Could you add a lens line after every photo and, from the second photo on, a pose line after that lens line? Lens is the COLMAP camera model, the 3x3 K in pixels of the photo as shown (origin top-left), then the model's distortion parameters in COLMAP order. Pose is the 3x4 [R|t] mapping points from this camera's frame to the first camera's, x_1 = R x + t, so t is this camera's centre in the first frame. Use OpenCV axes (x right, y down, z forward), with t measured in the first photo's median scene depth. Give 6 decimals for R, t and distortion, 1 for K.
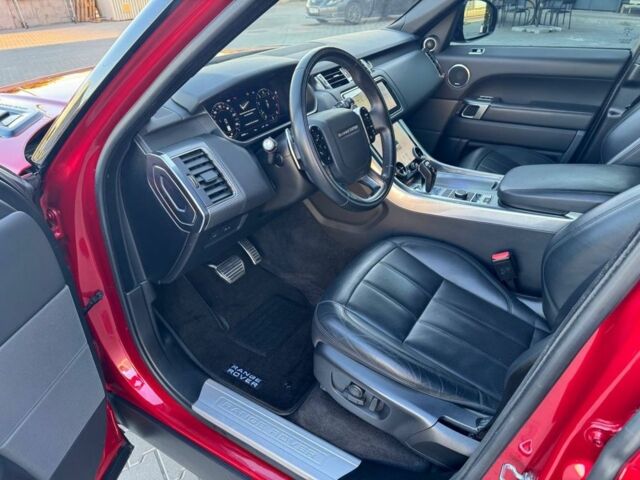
lens RADIAL K [[454.9, 0, 311.2], [0, 454.9, 203.7], [0, 0, 1]] dist [0.036886, -0.058331]
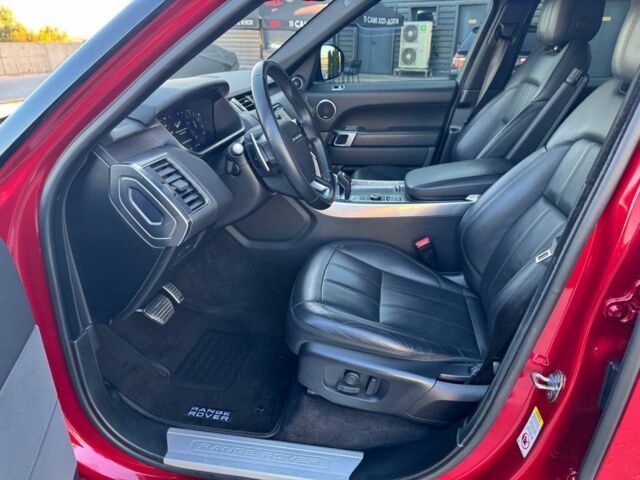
lens RADIAL K [[454.9, 0, 311.2], [0, 454.9, 203.7], [0, 0, 1]] dist [0.036886, -0.058331]
pose [[0.924528, -0.110732, 0.364672, -0.263561], [0.156133, 0.982925, -0.097369, 0.091972], [-0.347664, 0.146958, 0.926031, 0.025029]]
